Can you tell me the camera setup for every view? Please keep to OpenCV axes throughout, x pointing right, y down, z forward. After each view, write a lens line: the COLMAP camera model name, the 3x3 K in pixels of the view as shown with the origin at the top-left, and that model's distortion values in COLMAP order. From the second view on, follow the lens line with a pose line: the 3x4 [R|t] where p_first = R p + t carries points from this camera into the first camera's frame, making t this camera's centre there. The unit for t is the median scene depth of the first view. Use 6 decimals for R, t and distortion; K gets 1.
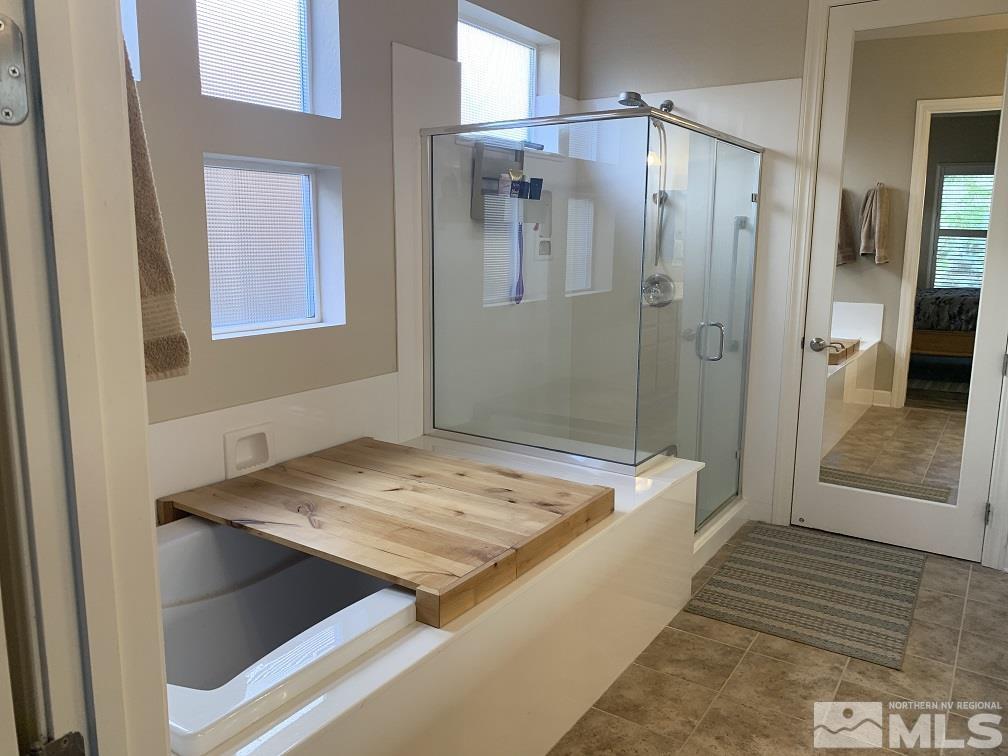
lens RADIAL K [[764.6, 0, 505.2], [0, 764.6, 373.3], [0, 0, 1]] dist [0.002025, -0.007592]
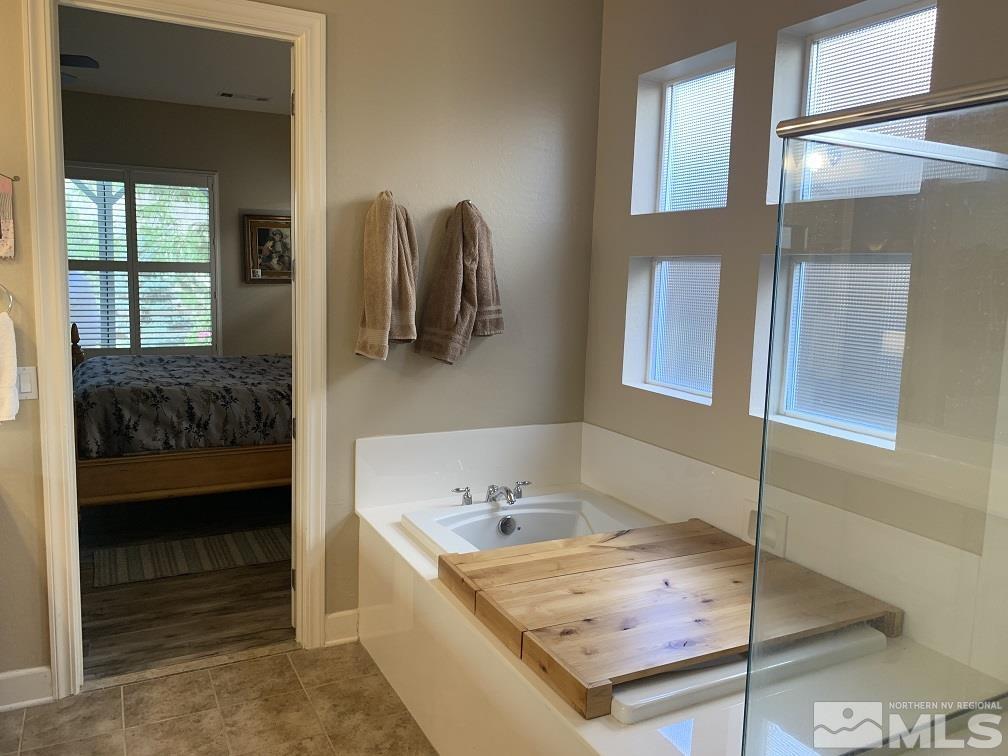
lens RADIAL K [[764.6, 0, 505.2], [0, 764.6, 373.3], [0, 0, 1]] dist [0.002025, -0.007592]
pose [[-0.497862, 0.109958, -0.860257, 0.845921], [-0.168587, 0.960737, 0.220368, -0.319330], [0.850712, 0.254741, -0.459777, 1.276302]]
